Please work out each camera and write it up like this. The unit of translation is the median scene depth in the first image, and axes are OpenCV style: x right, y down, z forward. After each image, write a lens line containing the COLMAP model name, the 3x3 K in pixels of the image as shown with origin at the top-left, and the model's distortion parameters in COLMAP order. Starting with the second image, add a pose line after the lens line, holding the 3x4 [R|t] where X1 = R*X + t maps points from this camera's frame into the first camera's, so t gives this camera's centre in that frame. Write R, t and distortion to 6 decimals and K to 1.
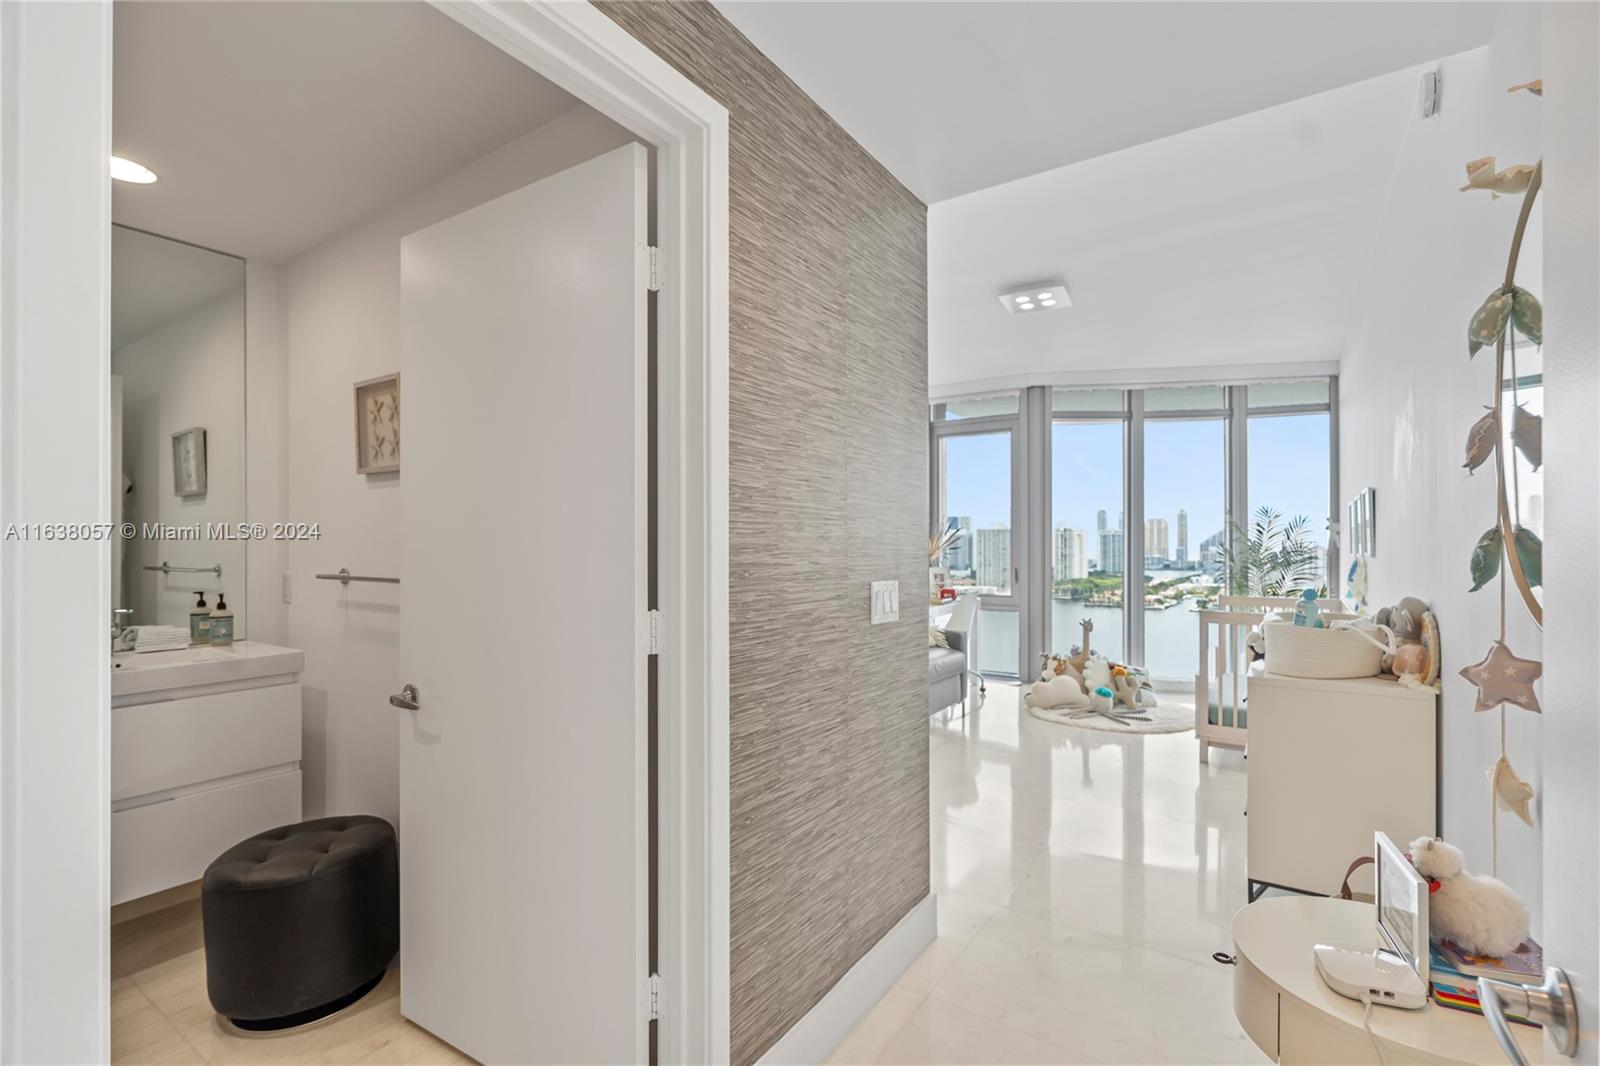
lens RADIAL K [[721.1, 0, 802.1], [0, 721.1, 542.7], [0, 0, 1]] dist [-0.008432, -0.000146]
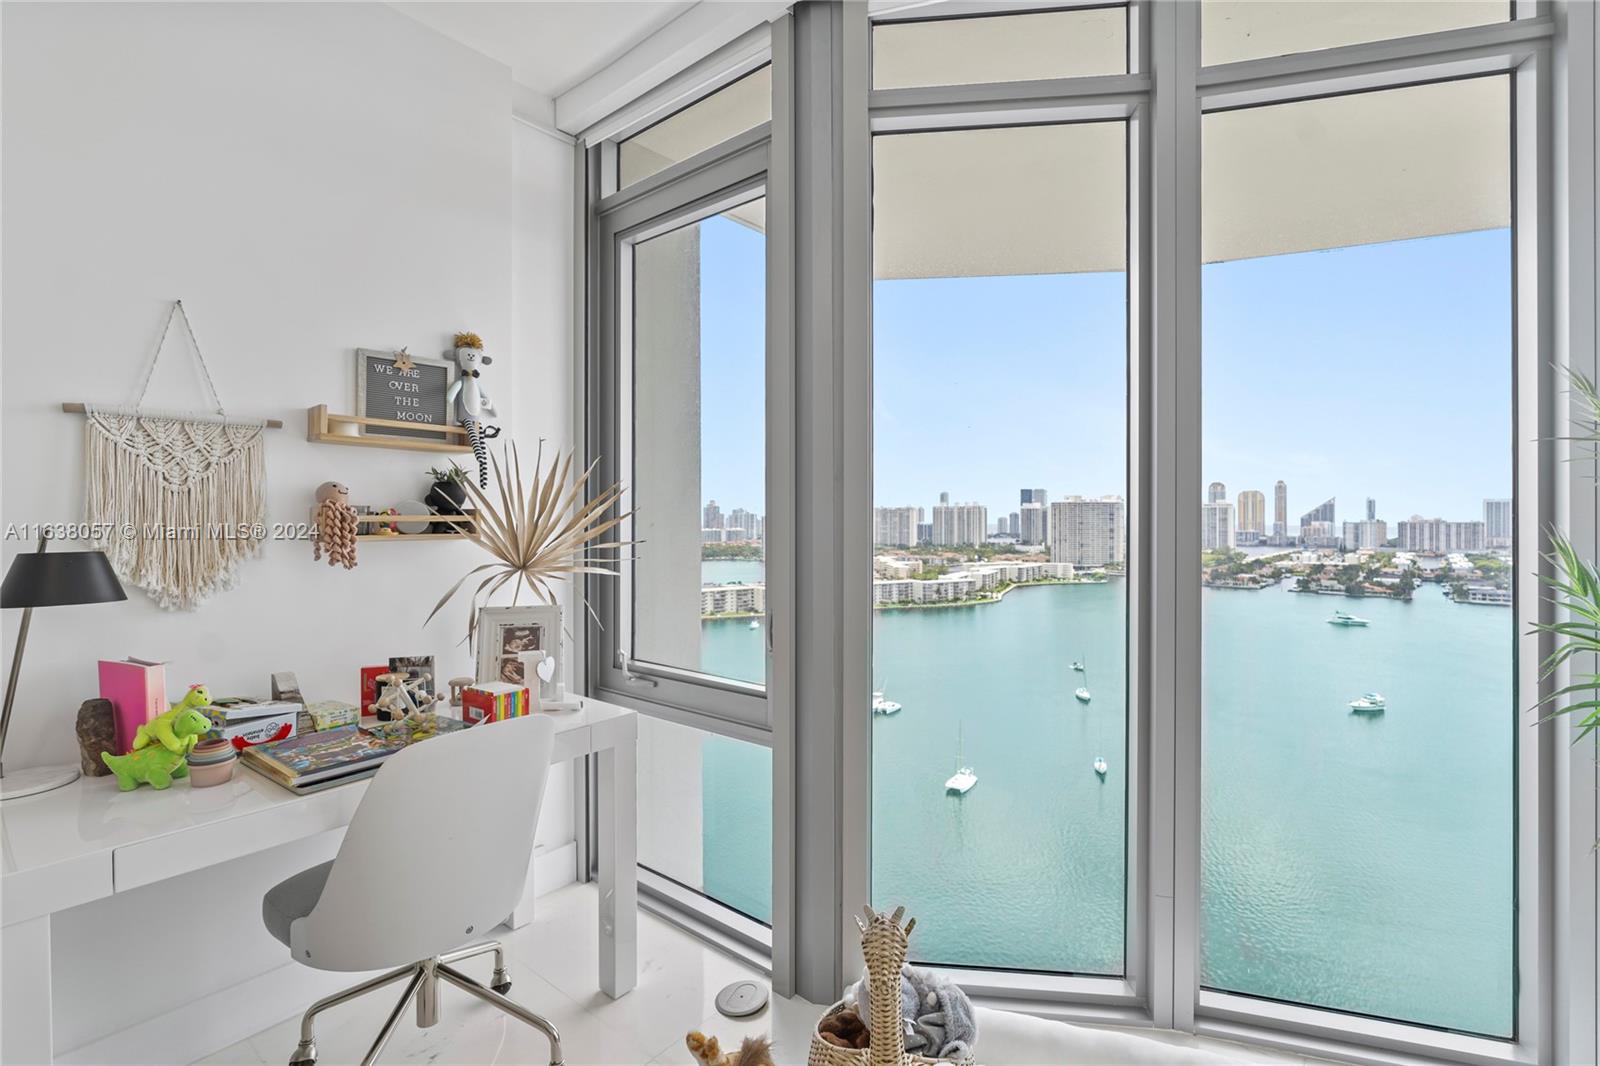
lens RADIAL K [[736.6, 0, 798.4], [0, 736.6, 517.0], [0, 0, 1]] dist [-0.002805, 0.001348]
pose [[0.995593, -0.000202, -0.093784, 0.388941], [0.000224, 1.000000, 0.000217, -0.006422], [0.093784, -0.000237, 0.995593, 0.784564]]
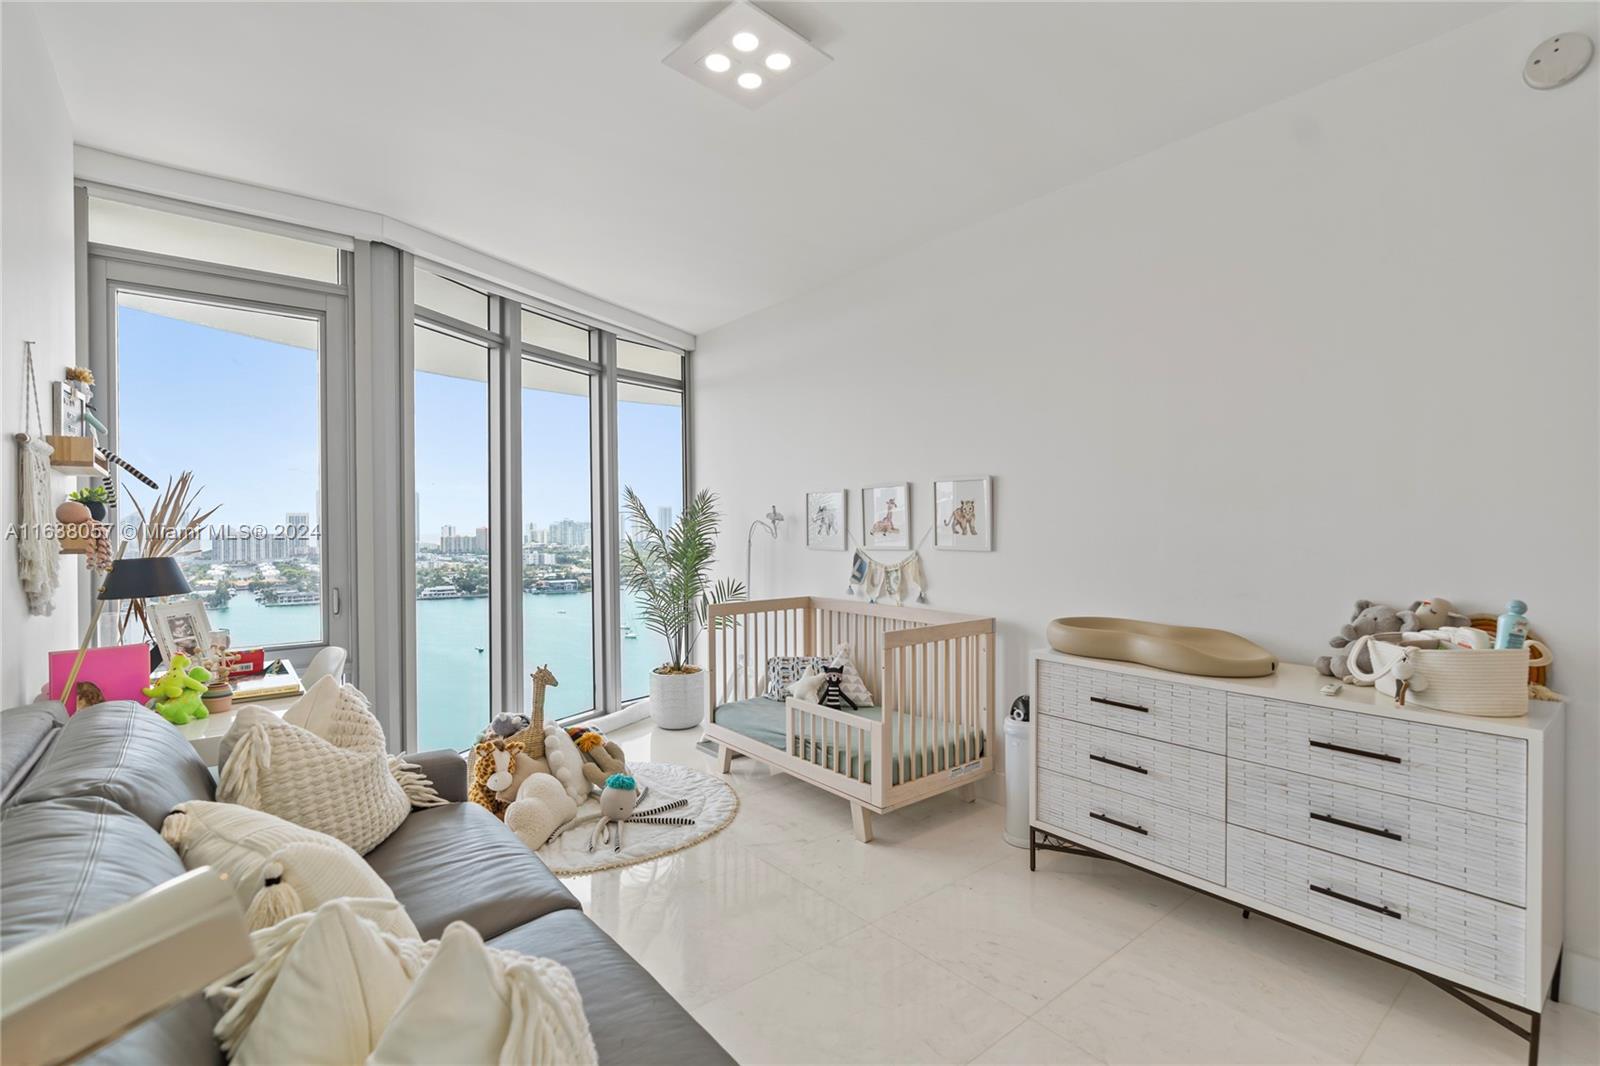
lens RADIAL K [[728.8, 0, 802.9], [0, 728.8, 529.2], [0, 0, 1]] dist [-0.009496, -0.000057]
pose [[0.291387, -0.005269, 0.956591, -0.114543], [0.004725, 0.999981, 0.004068, -0.008036], [-0.956594, 0.003334, 0.291406, 0.616983]]
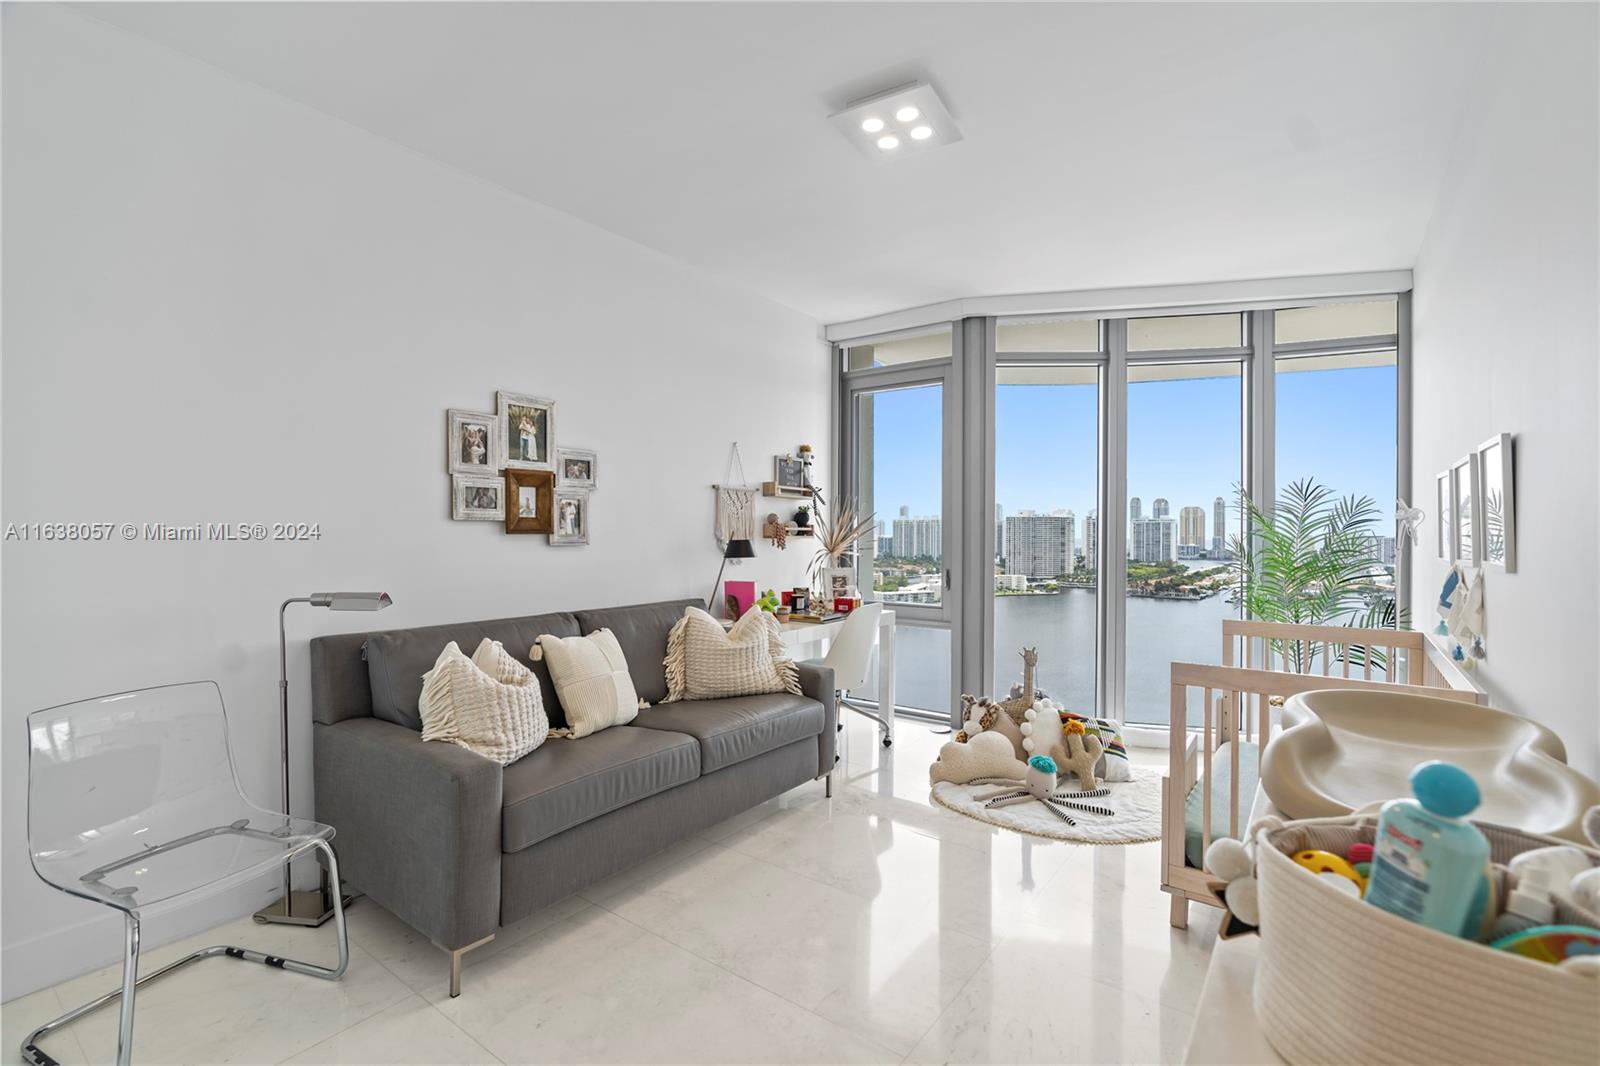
lens RADIAL K [[721.8, 0, 800.0], [0, 721.8, 533.0], [0, 0, 1]] dist [-0.006670, 0.000653]
pose [[0.999141, 0.005018, -0.041134, 0.204854], [-0.004831, 0.999977, 0.004662, -0.004718], [0.041157, -0.004459, 0.999143, 0.306459]]
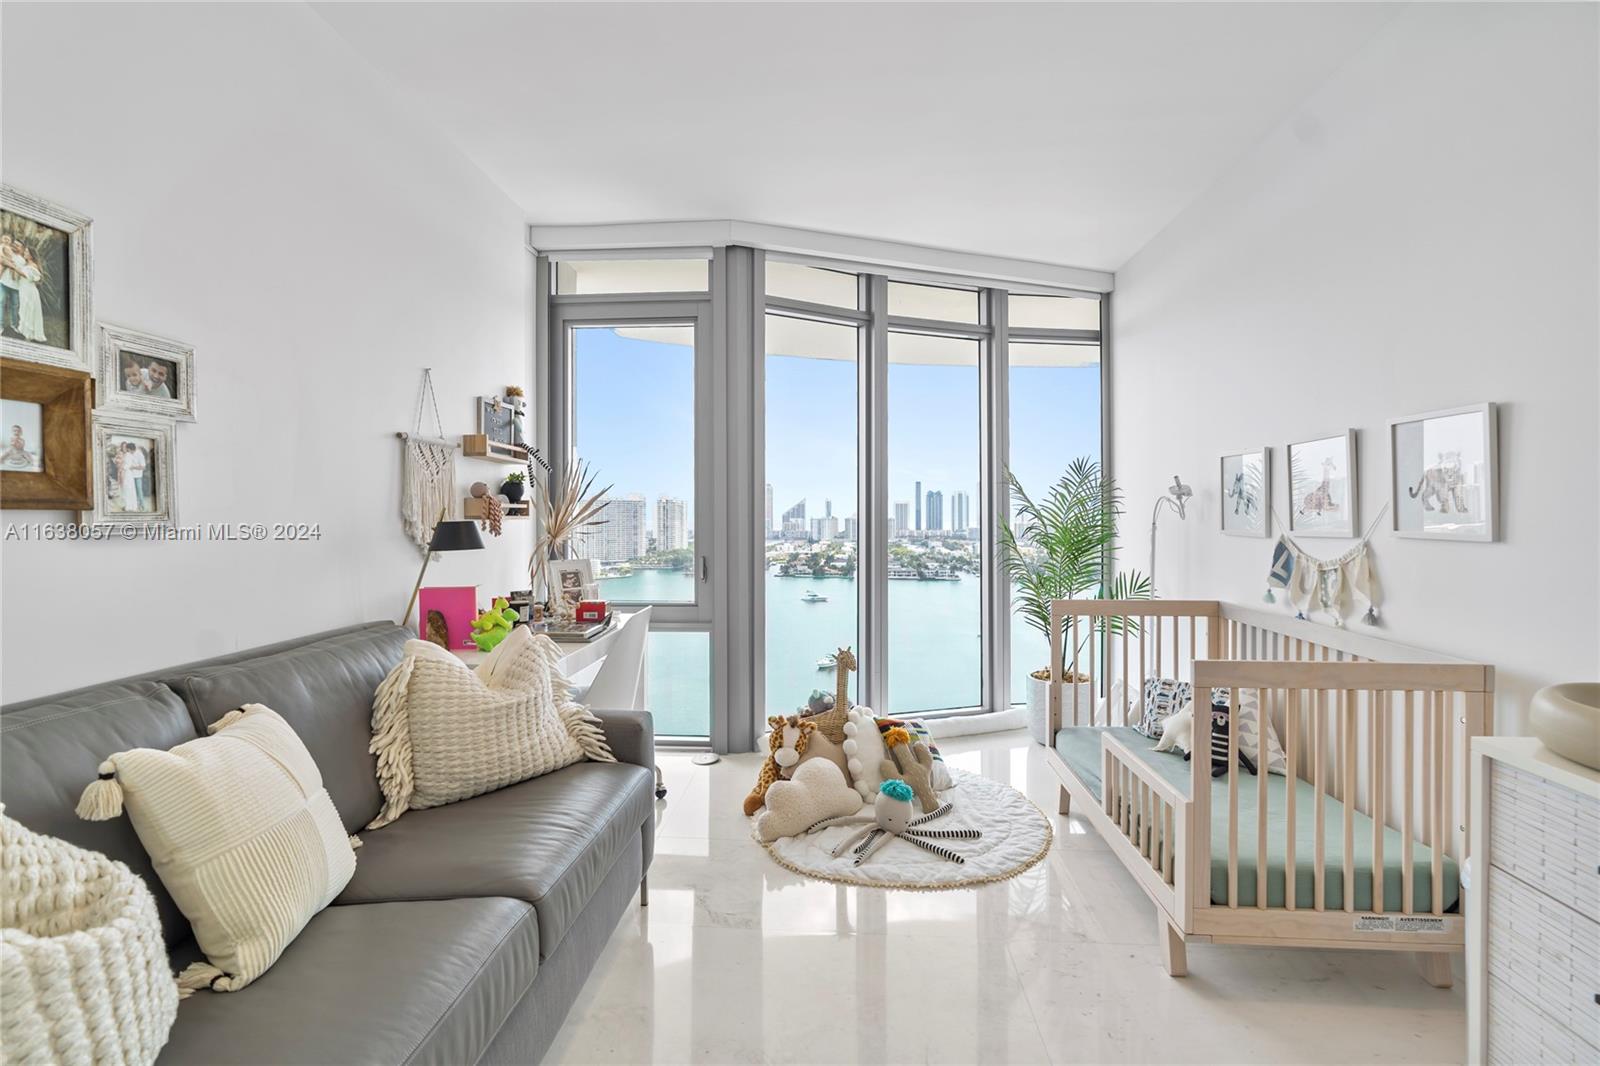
lens RADIAL K [[736.6, 0, 798.4], [0, 736.6, 517.0], [0, 0, 1]] dist [-0.002805, 0.001348]
pose [[0.864381, -0.001430, 0.502836, 0.071756], [-0.000416, 0.999994, 0.003558, 0.001103], [-0.502838, -0.003284, 0.864374, 0.514454]]
